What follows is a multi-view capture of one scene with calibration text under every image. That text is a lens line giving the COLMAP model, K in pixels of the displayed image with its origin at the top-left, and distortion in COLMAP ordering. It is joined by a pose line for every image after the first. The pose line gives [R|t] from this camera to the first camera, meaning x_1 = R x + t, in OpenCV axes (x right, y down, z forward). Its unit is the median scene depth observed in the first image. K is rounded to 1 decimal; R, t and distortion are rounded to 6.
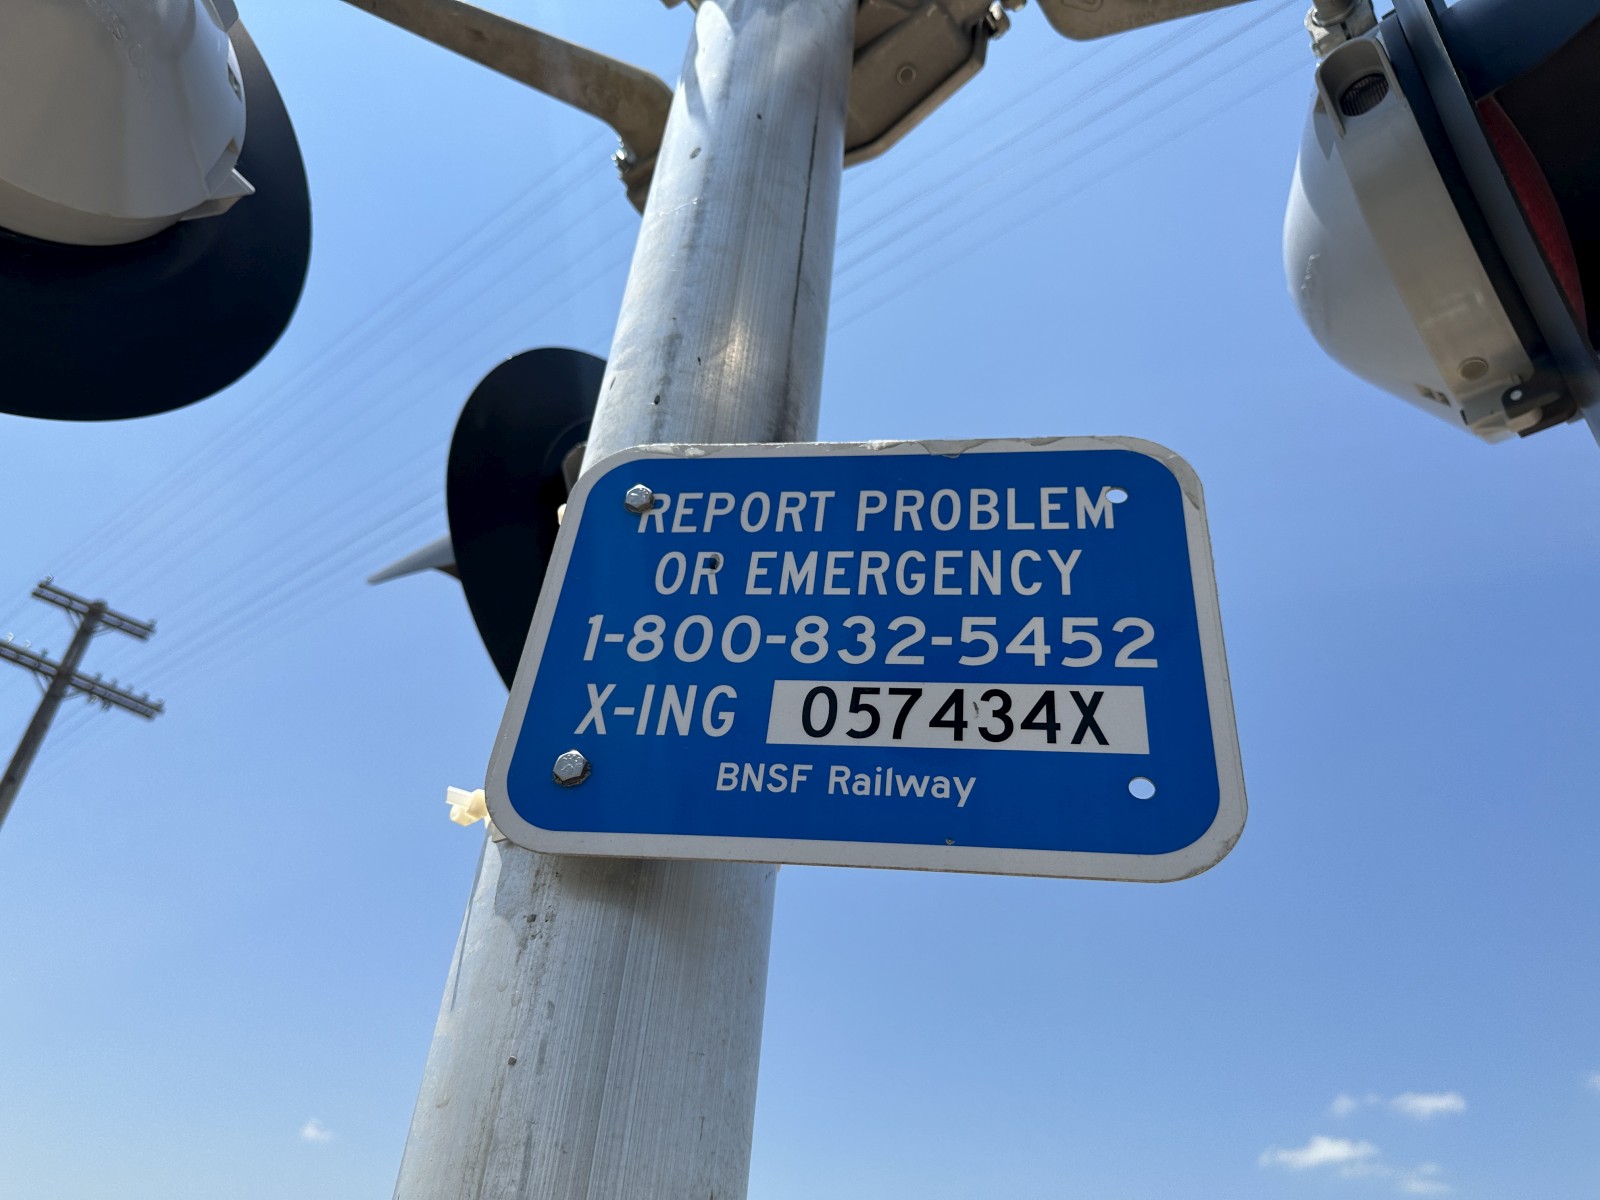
lens RADIAL K [[1111.7, 0, 797.7], [0, 1111.7, 589.9], [0, 0, 1]] dist [0.104213, -0.183138]
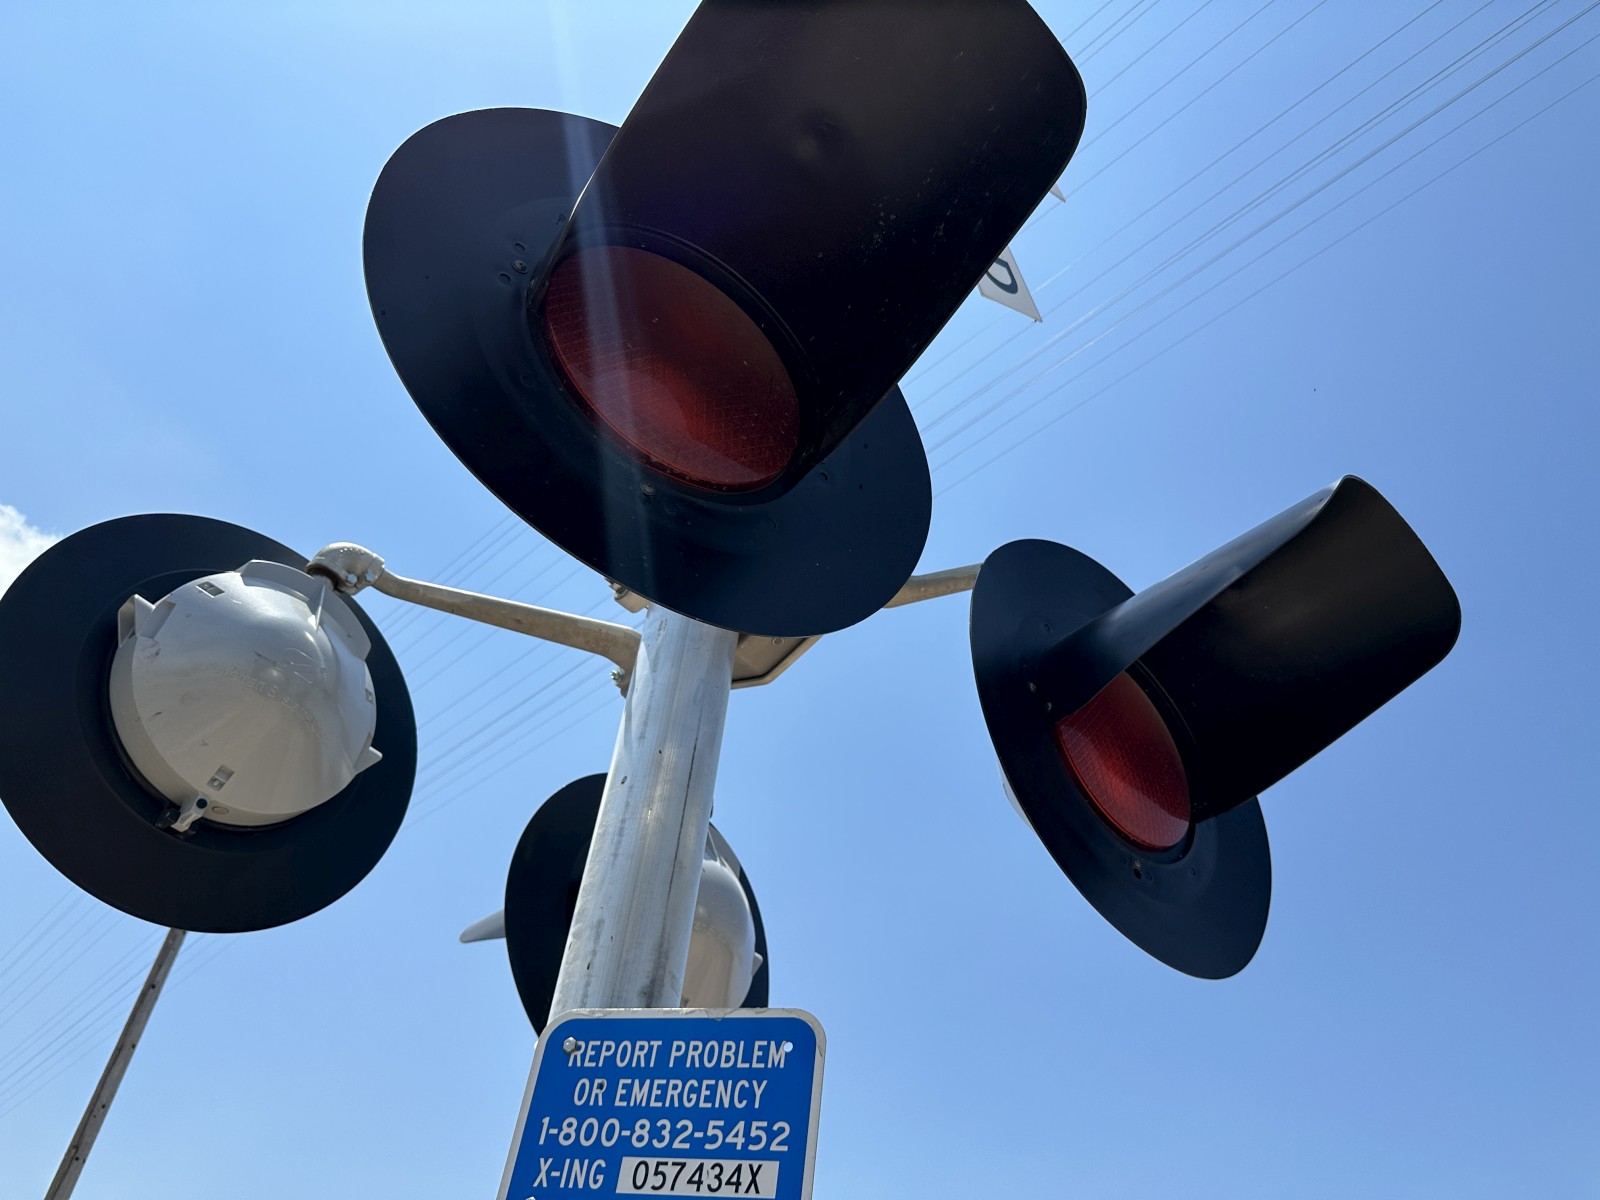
lens RADIAL K [[1111.7, 0, 797.7], [0, 1111.7, 589.9], [0, 0, 1]] dist [0.104213, -0.183138]
pose [[0.996282, -0.062820, -0.058960, 0.496330], [0.053159, 0.986776, -0.153127, -0.627746], [0.067800, 0.149423, 0.986446, -1.259287]]
